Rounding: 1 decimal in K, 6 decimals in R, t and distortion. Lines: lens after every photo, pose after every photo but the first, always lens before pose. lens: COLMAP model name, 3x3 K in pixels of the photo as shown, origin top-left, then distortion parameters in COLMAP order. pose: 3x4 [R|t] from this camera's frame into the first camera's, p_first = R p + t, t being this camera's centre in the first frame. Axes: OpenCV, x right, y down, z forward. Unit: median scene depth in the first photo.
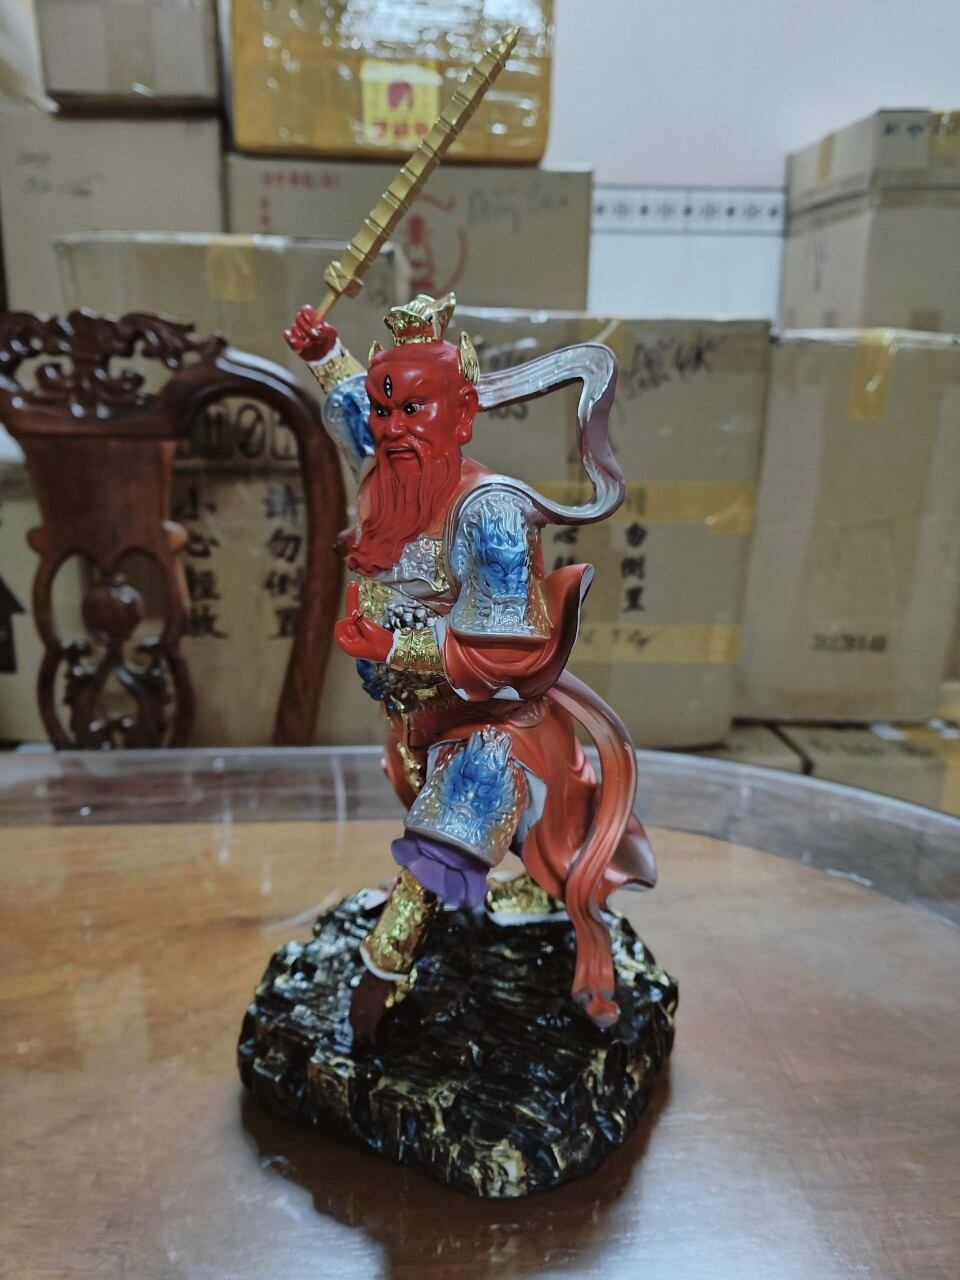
lens RADIAL K [[942.7, 0, 477.5], [0, 942.7, 667.4], [0, 0, 1]] dist [0.047827, -0.084298]
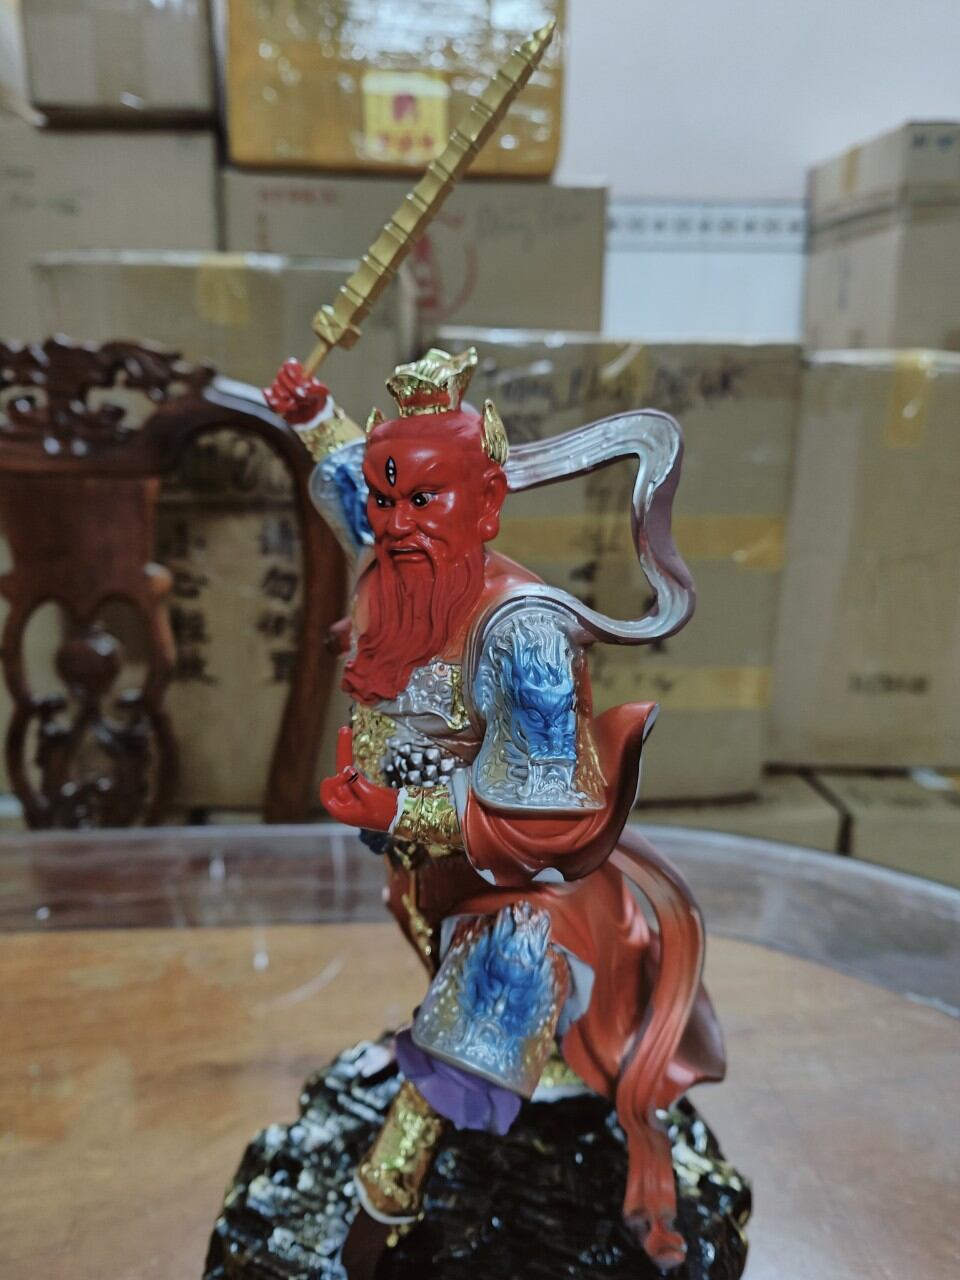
lens RADIAL K [[942.7, 0, 481.2], [0, 942.7, 639.9], [0, 0, 1]] dist [0.041859, -0.079017]
pose [[0.999998, -0.002181, 0.000006, -0.008377], [0.002181, 0.999486, -0.031970, -0.052663], [0.000064, 0.031970, 0.999489, 0.090841]]
